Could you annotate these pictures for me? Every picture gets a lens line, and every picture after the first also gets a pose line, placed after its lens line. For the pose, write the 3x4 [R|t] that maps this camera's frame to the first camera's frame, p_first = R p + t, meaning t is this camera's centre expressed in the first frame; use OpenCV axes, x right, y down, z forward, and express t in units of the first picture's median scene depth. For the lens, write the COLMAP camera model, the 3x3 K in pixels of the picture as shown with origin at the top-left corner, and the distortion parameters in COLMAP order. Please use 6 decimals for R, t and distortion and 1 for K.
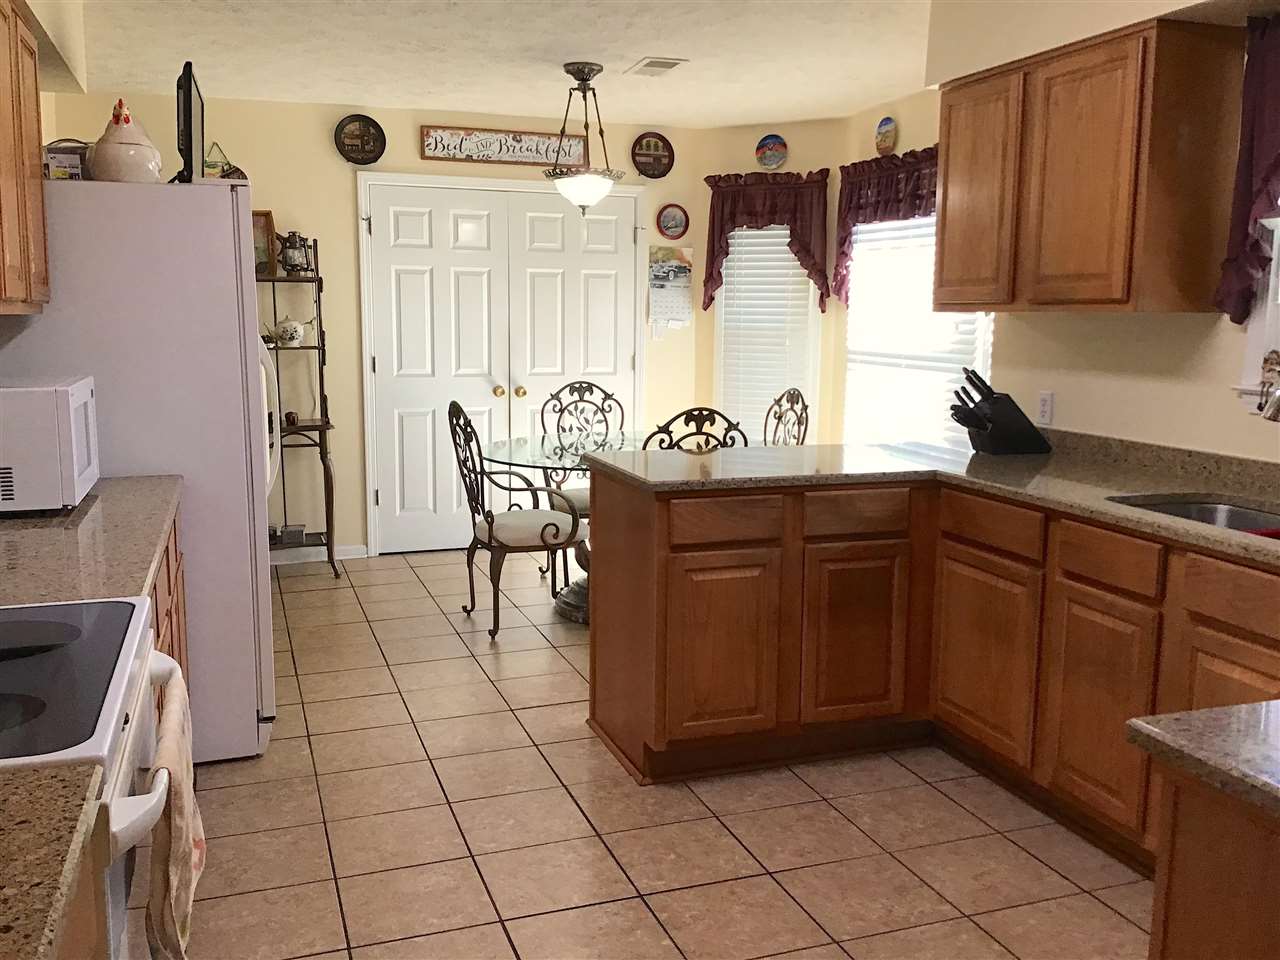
lens RADIAL K [[1151.7, 0, 634.2], [0, 1151.7, 480.3], [0, 0, 1]] dist [0.065244, -0.004578]
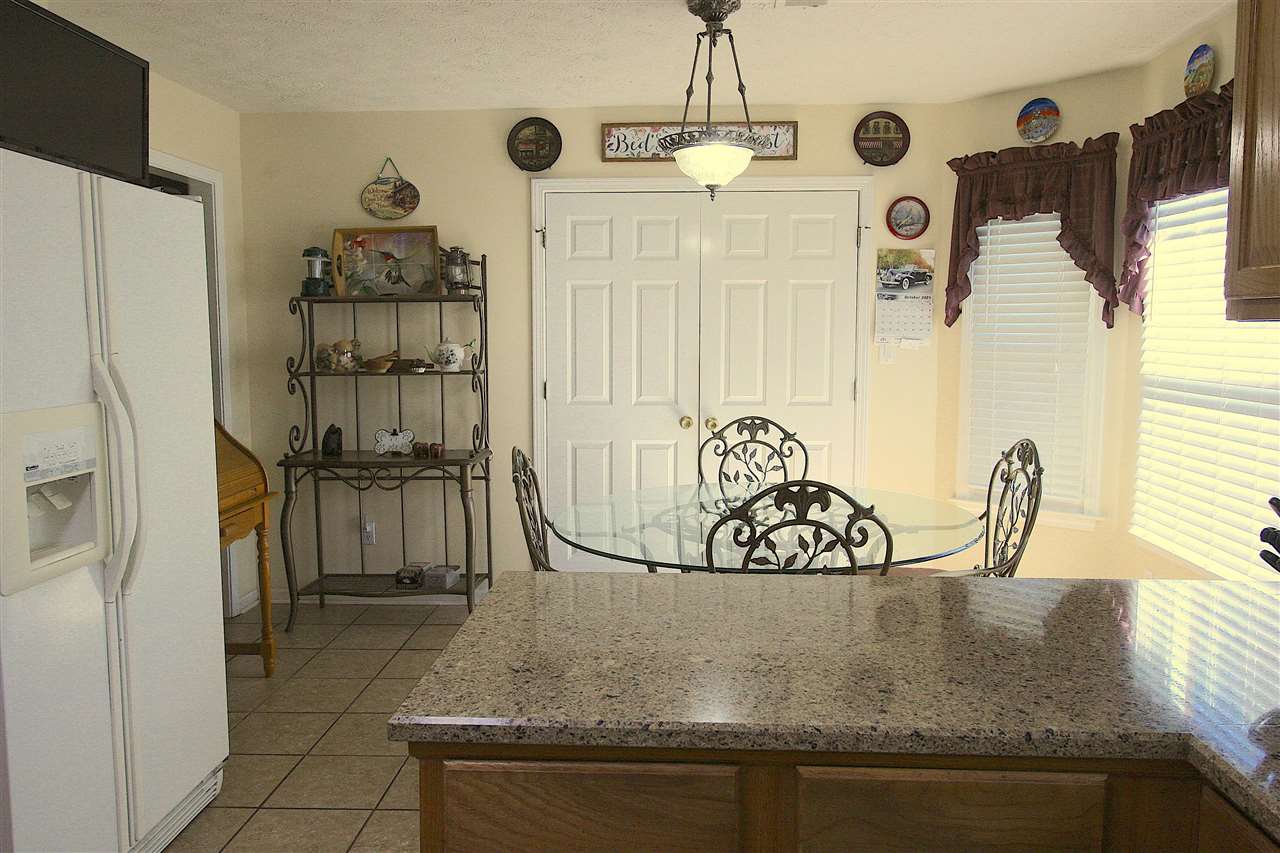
lens RADIAL K [[900.0, 0, 667.3], [0, 900.0, 408.5], [0, 0, 1]] dist [-0.006278, 0.002717]
pose [[0.926866, 0.023012, -0.374687, 0.127255], [-0.046317, 0.997503, -0.053311, -0.054634], [0.372525, 0.066767, 0.925617, 0.399991]]
